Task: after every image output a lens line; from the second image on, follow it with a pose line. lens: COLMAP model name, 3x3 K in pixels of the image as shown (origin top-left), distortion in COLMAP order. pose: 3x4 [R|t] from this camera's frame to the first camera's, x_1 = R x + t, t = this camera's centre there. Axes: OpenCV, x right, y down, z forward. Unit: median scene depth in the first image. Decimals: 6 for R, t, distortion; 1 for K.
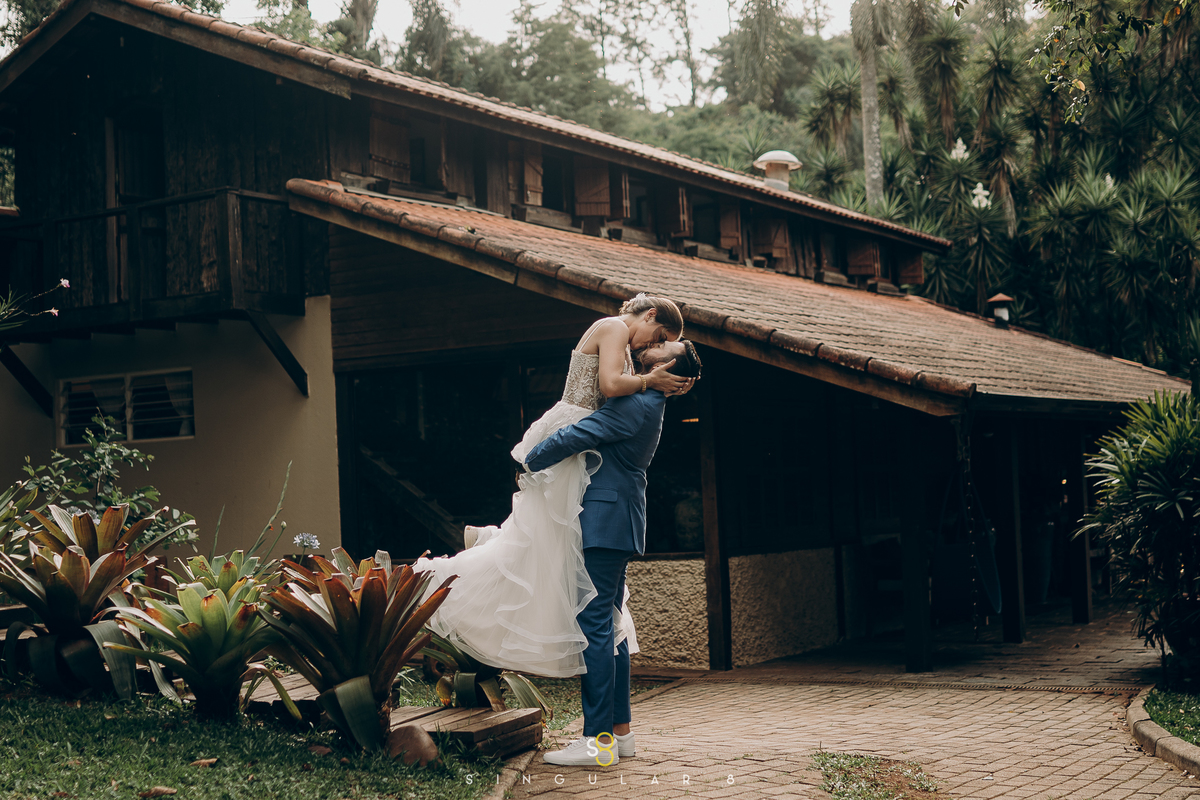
lens RADIAL K [[1816.7, 0, 602.8], [0, 1816.7, 399.3], [0, 0, 1]] dist [-0.026165, 0.000000]
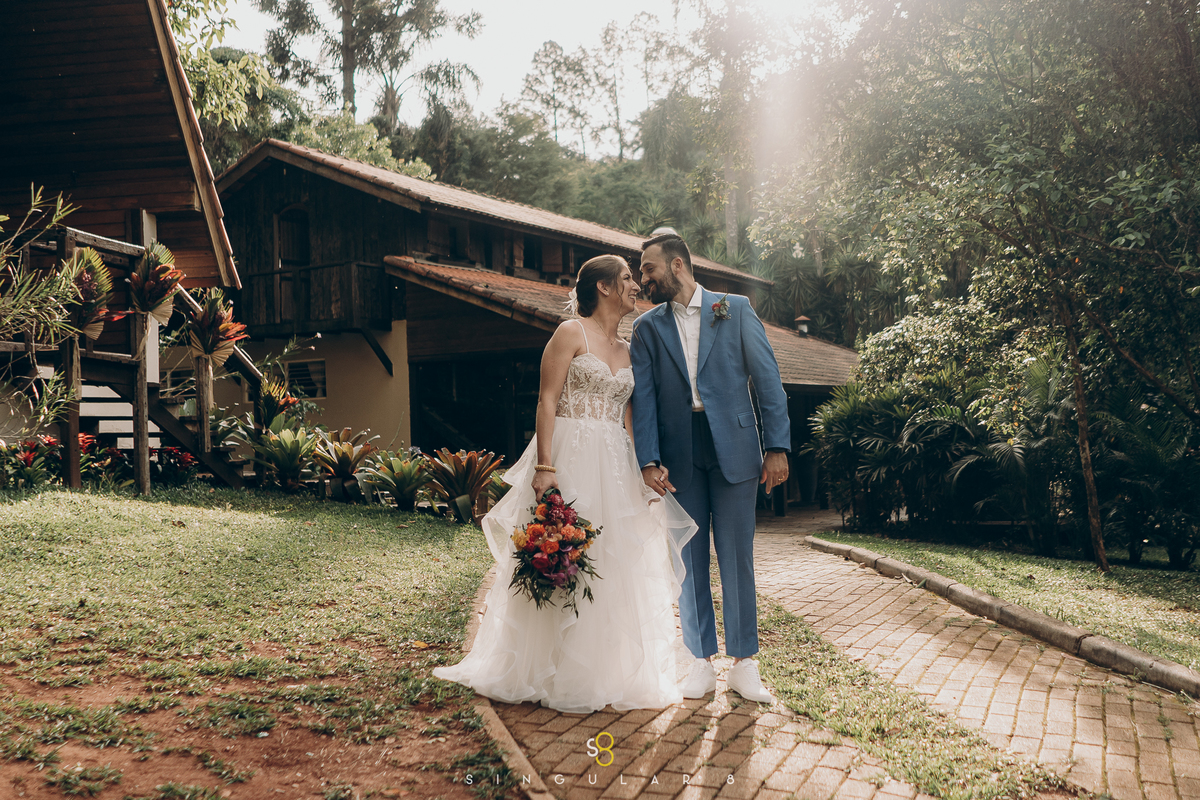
lens RADIAL K [[1436.8, 0, 603.0], [0, 1436.8, 401.0], [0, 0, 1]] dist [0.037328, 0.000000]
pose [[0.999197, 0.013814, 0.037599, -0.007184], [-0.014578, 0.999691, 0.020120, -0.007527], [-0.037310, -0.020652, 0.999090, -0.370119]]
